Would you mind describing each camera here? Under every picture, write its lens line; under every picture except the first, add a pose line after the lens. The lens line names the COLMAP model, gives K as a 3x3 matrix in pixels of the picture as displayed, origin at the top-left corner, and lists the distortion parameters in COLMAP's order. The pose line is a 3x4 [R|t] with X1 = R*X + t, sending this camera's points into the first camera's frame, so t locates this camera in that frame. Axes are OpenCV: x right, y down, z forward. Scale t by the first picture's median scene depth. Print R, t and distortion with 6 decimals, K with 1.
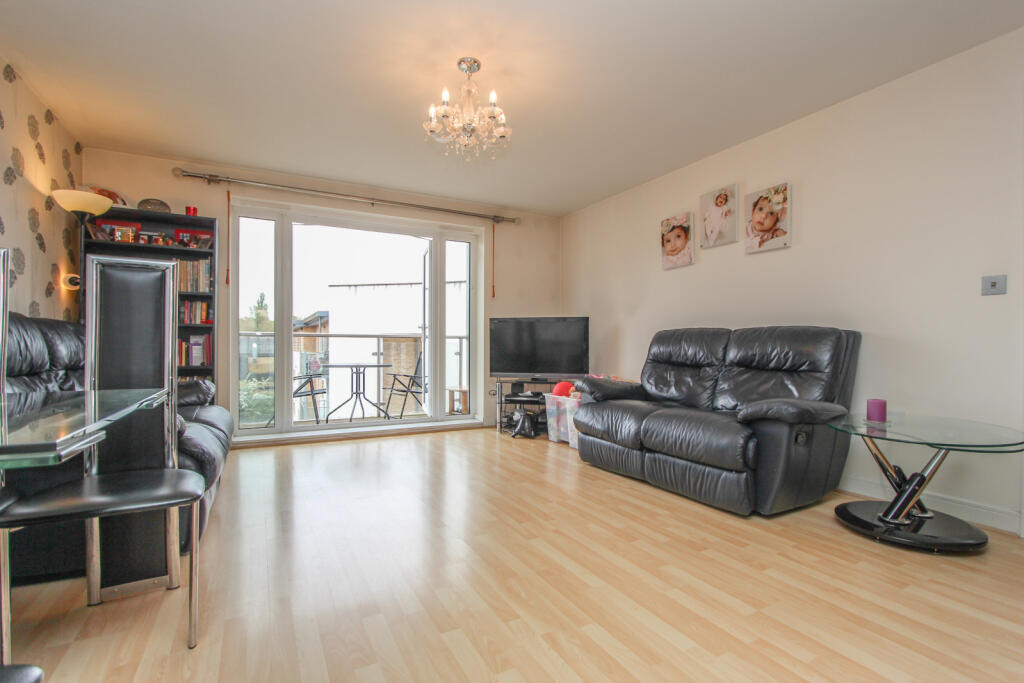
lens RADIAL K [[471.1, 0, 513.6], [0, 471.1, 341.9], [0, 0, 1]] dist [-0.017039, 0.000070]
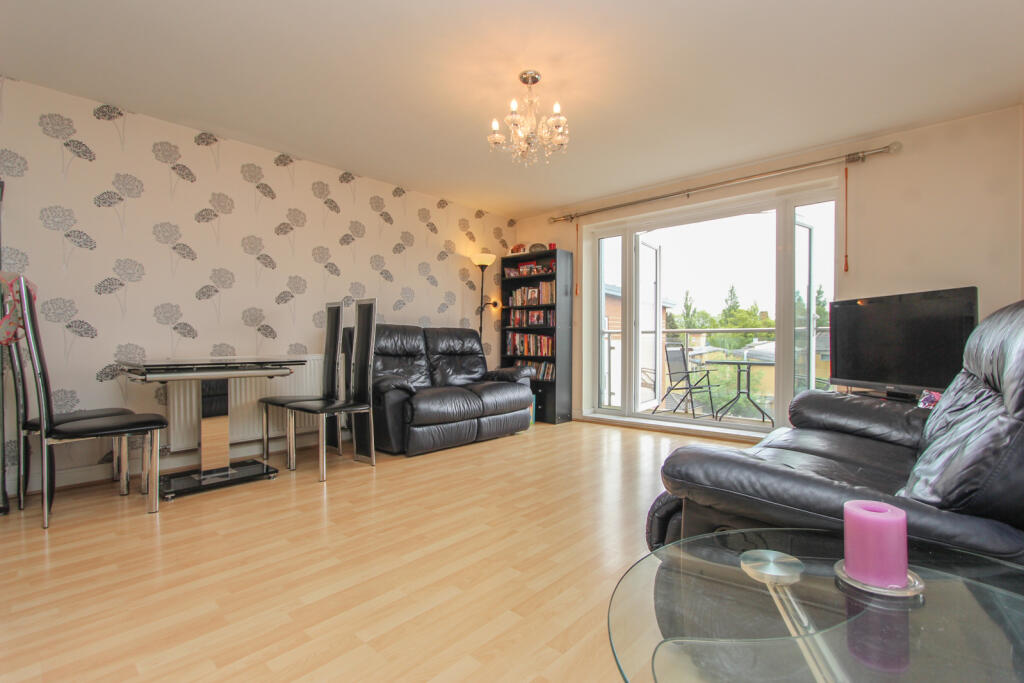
lens RADIAL K [[471.1, 0, 515.2], [0, 471.1, 343.4], [0, 0, 1]] dist [-0.017039, 0.000070]
pose [[0.338122, 0.002120, -0.941100, 0.613784], [0.009727, 0.999936, 0.005748, 0.004020], [0.941052, -0.011098, 0.338080, 0.413180]]
